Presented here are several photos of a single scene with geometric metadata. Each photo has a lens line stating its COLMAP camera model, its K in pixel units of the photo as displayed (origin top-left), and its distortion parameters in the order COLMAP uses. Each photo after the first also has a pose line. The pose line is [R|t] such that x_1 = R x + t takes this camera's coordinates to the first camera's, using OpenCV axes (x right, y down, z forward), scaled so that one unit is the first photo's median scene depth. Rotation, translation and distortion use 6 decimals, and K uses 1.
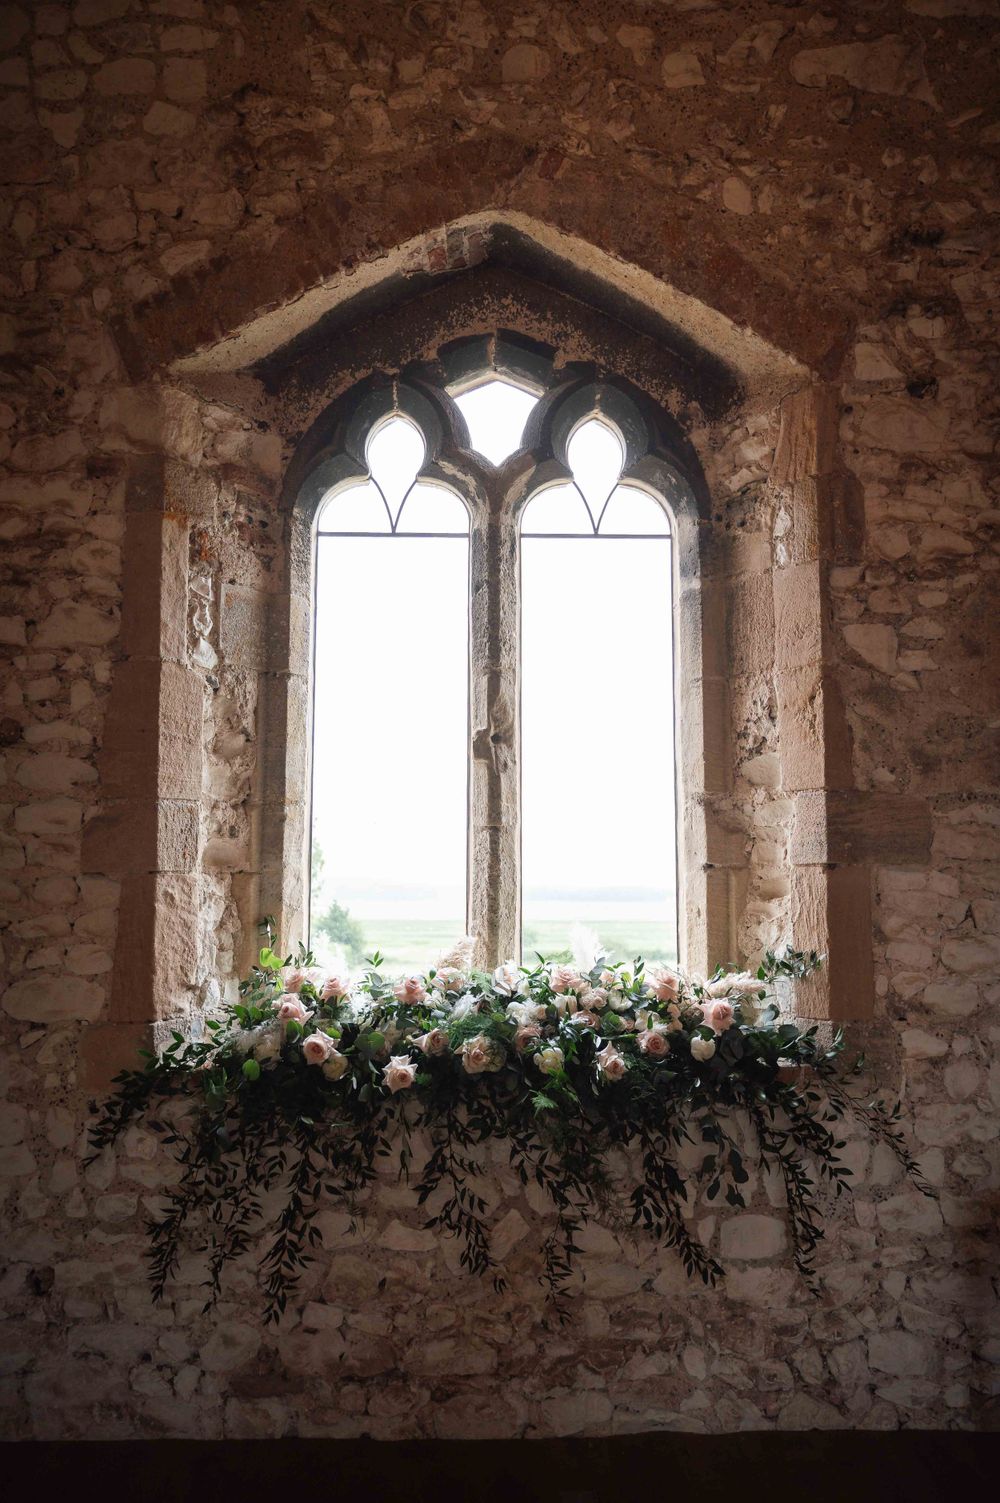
lens RADIAL K [[1223.6, 0, 502.6], [0, 1223.6, 743.1], [0, 0, 1]] dist [0.004646, 0.001520]
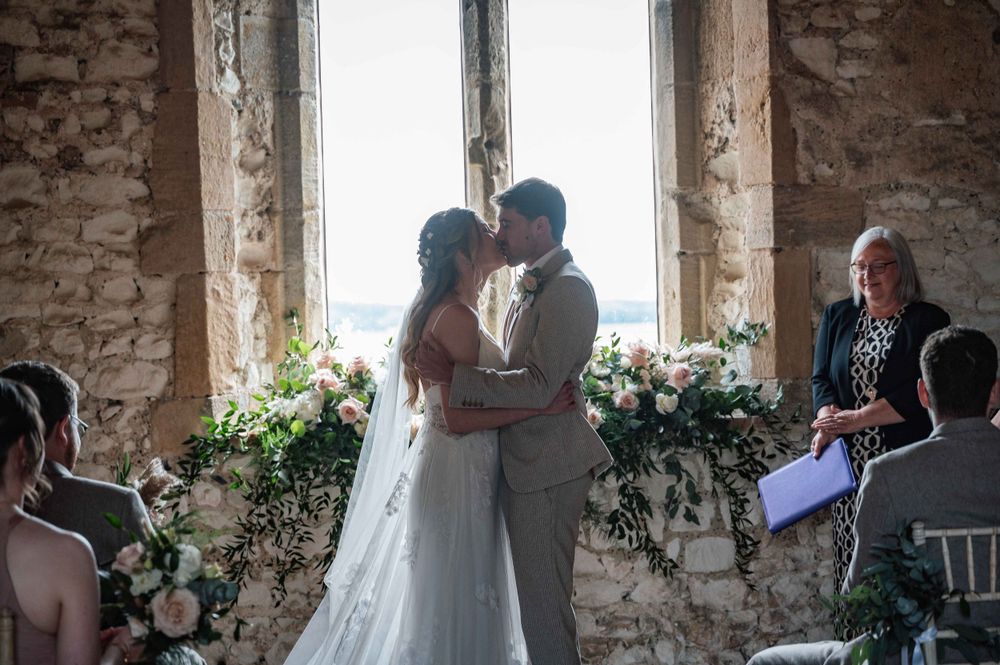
lens RADIAL K [[2152.4, 0, 500.0], [0, 2152.4, 332.5], [0, 0, 1]] dist [-0.023610, 0.135285]
pose [[0.999490, -0.030556, -0.009288, 0.019138], [0.031492, 0.991334, 0.127531, -0.090747], [0.005310, -0.127759, 0.991791, -1.039773]]
